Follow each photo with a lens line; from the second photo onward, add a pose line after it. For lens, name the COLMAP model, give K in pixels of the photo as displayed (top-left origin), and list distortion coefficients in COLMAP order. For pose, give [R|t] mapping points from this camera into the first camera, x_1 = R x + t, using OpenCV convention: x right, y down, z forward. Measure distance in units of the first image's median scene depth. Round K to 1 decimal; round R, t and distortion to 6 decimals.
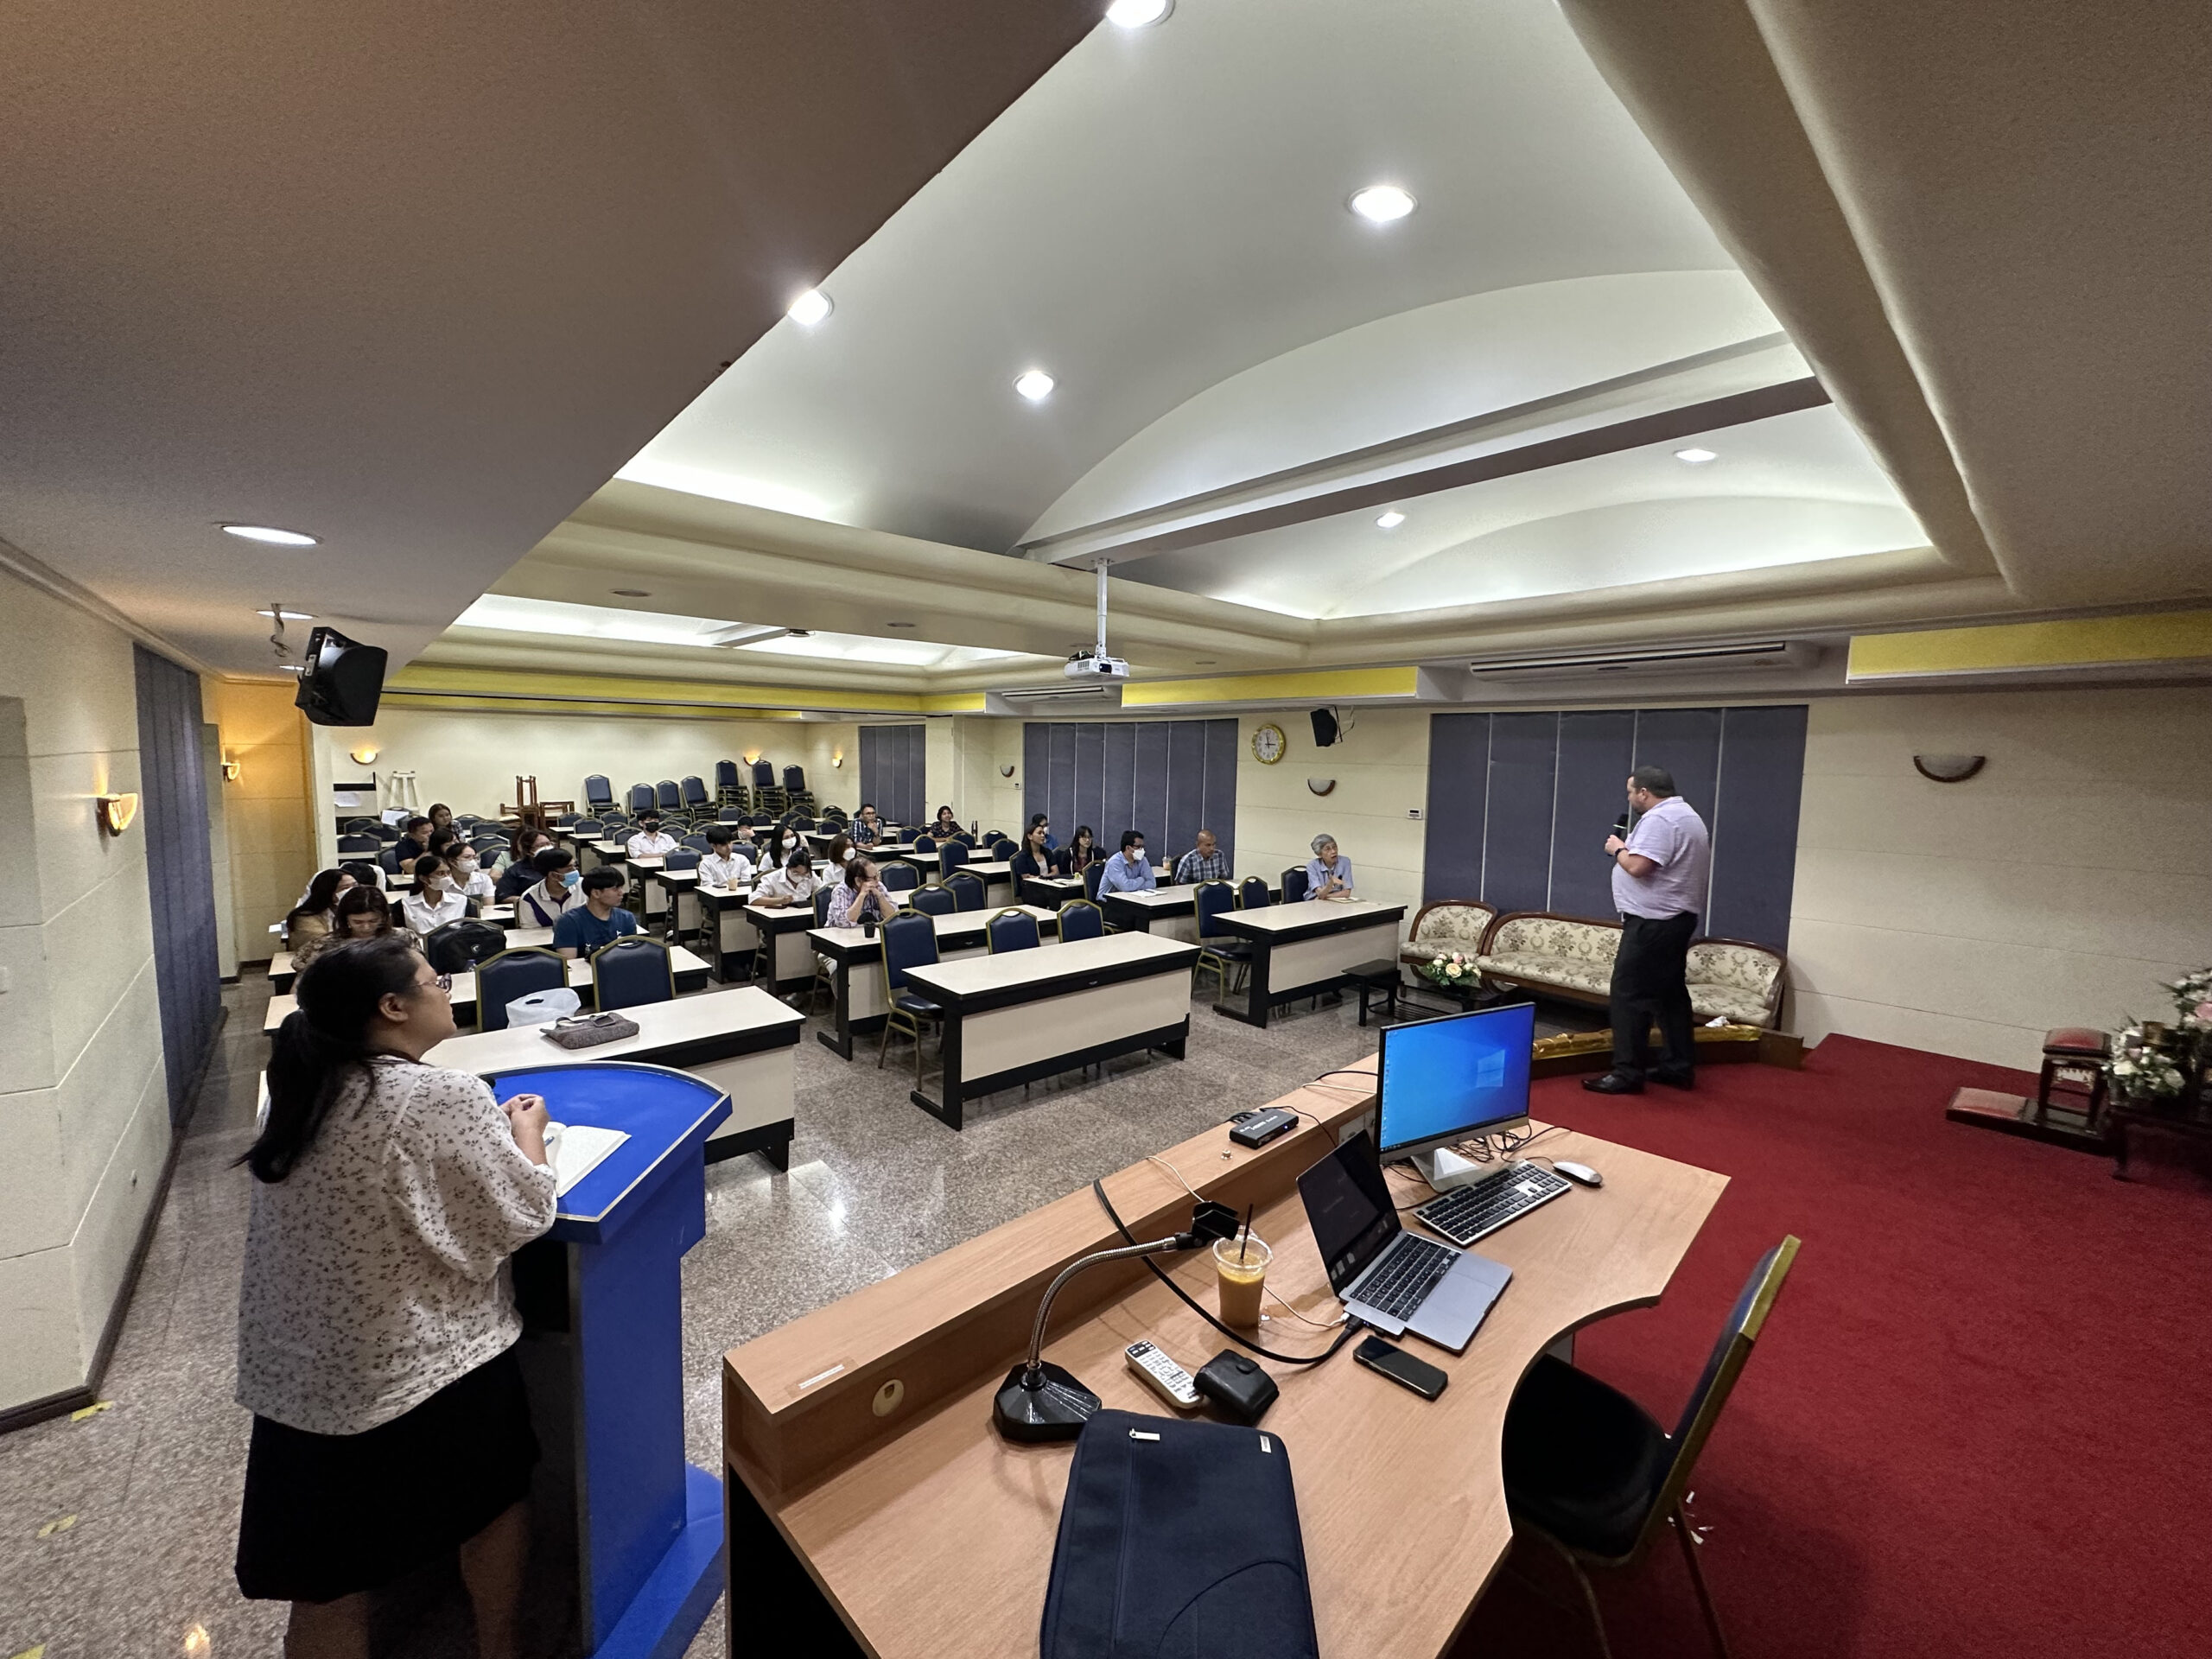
lens RADIAL K [[895.6, 0, 1106.0], [0, 895.6, 829.5], [0, 0, 1]] dist [-0.000320, 0.000021]
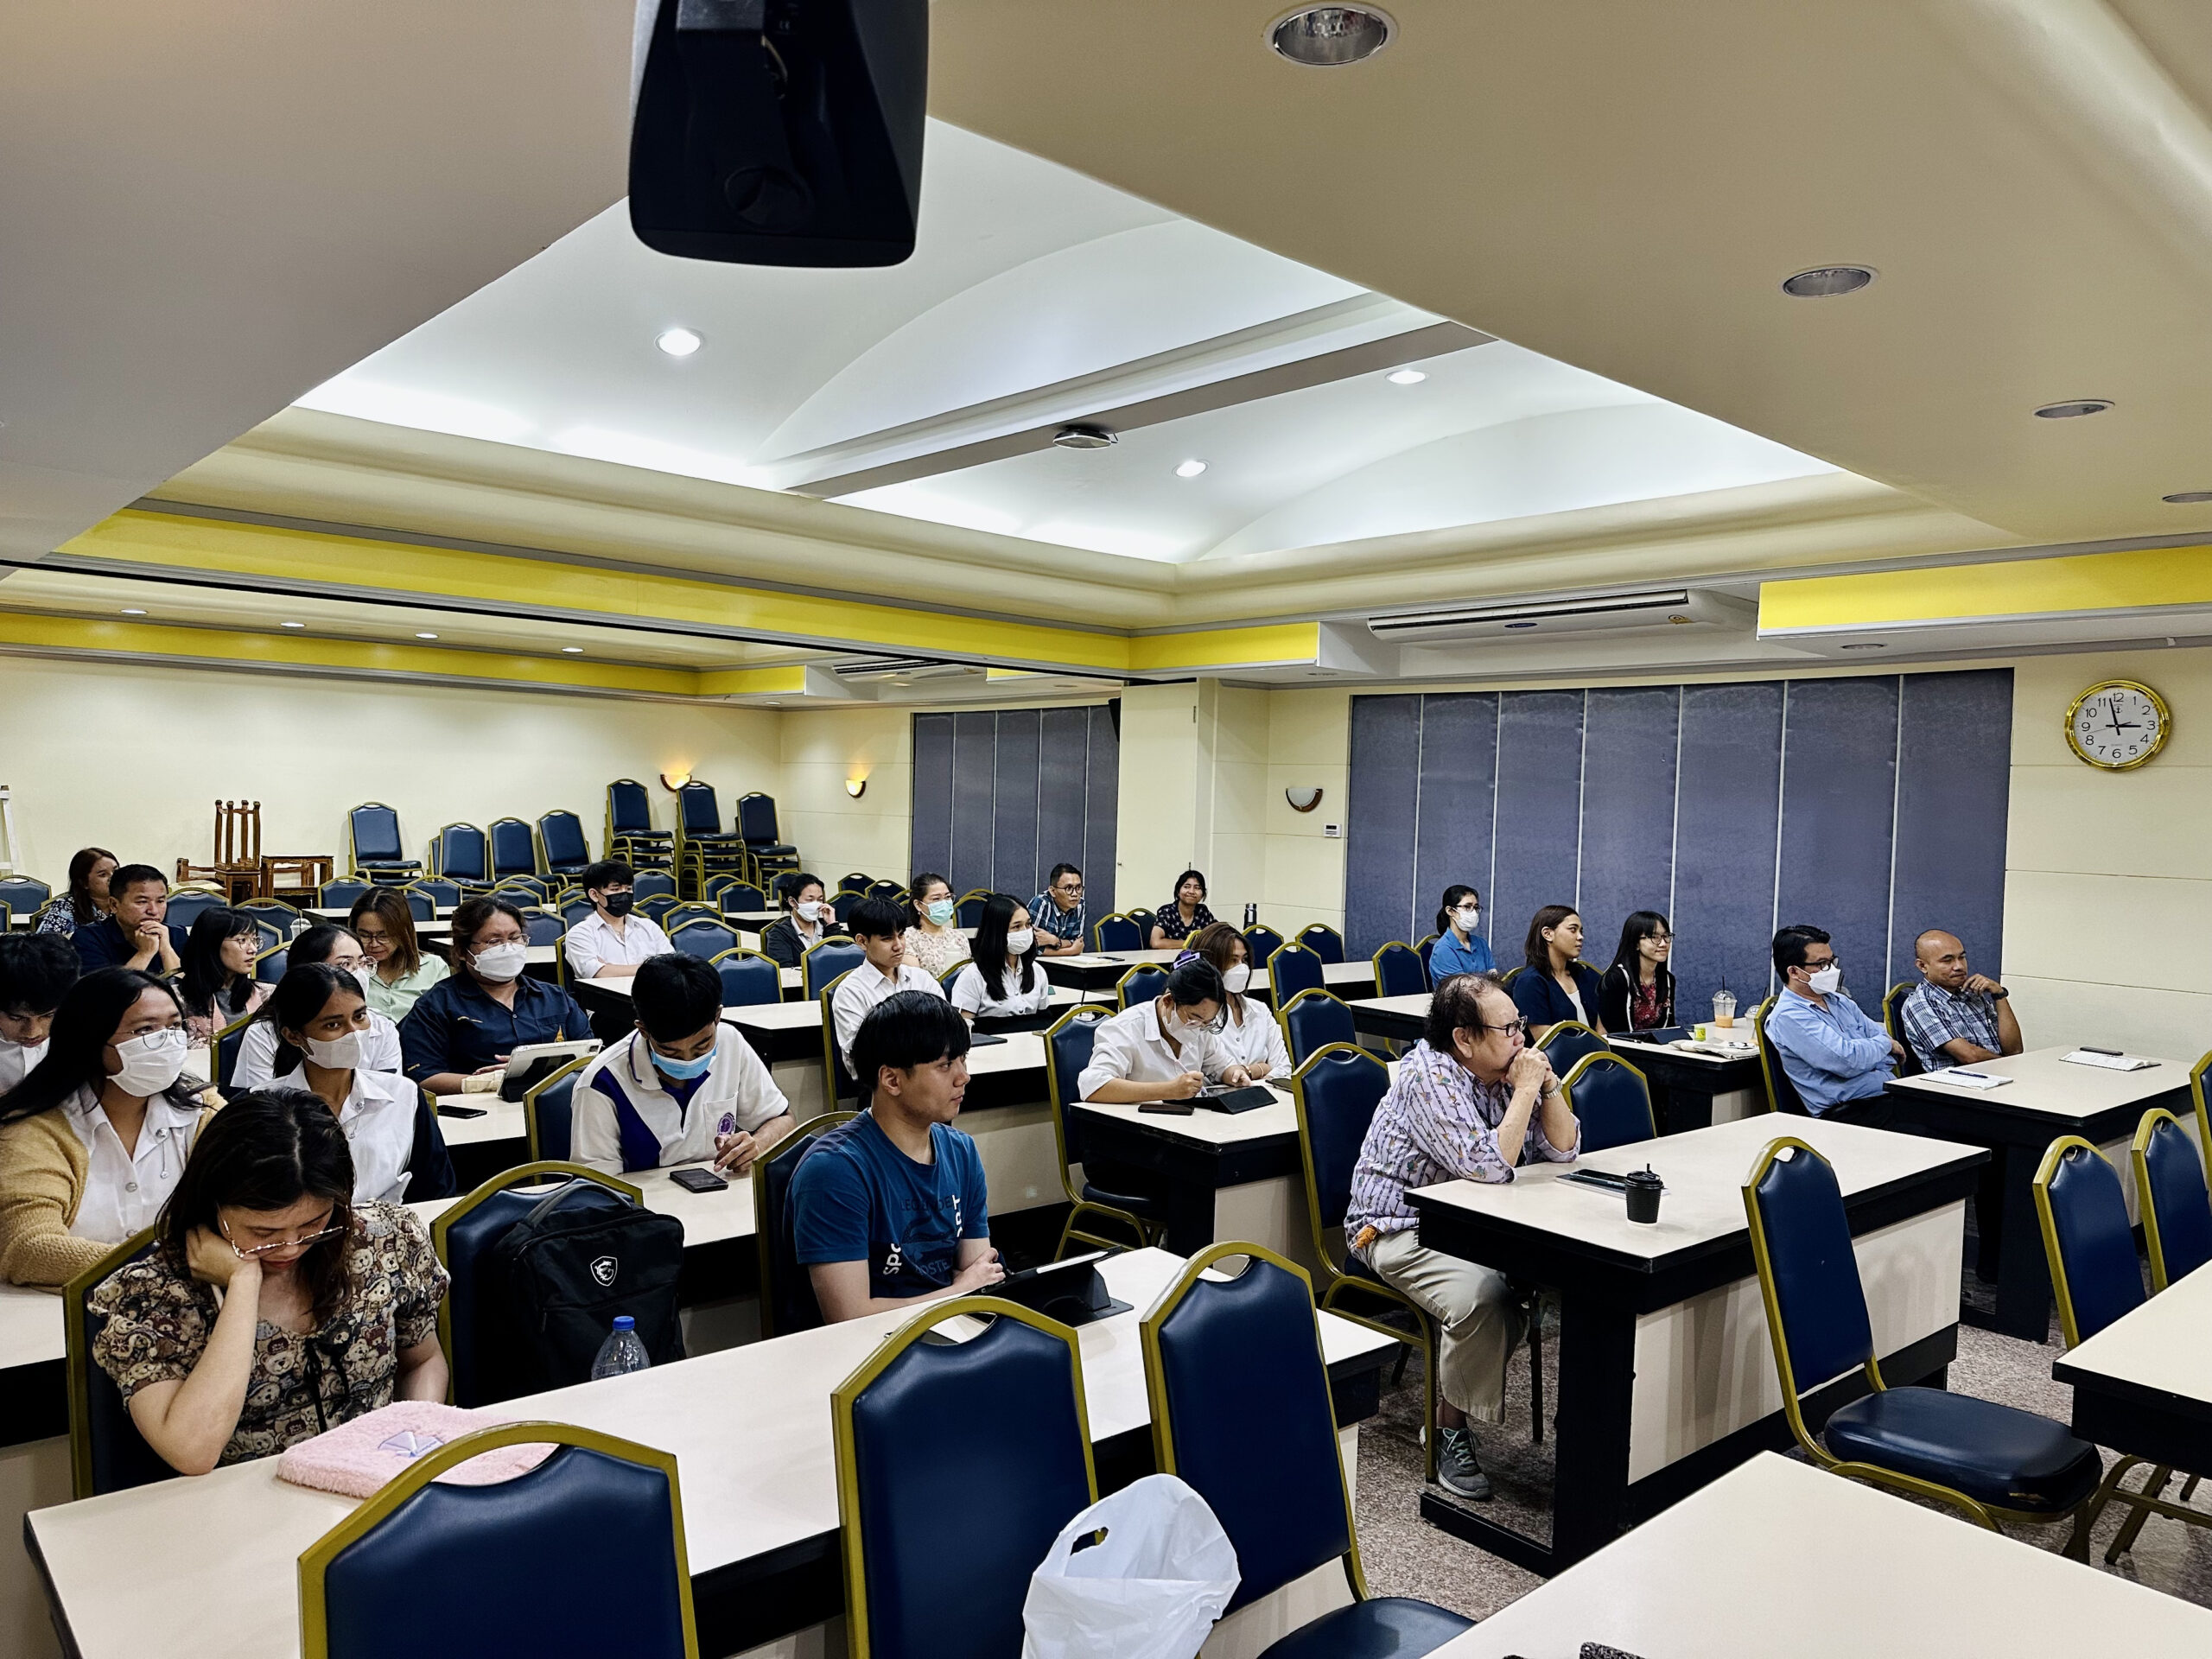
lens RADIAL K [[1527.6, 0, 1106.0], [0, 1527.6, 829.5], [0, 0, 1]] dist [0.099017, -0.214868]
pose [[0.999702, 0.013182, 0.020544, -0.232462], [-0.011703, 0.997441, -0.070535, 0.009212], [-0.021422, 0.070274, 0.997298, 0.201177]]
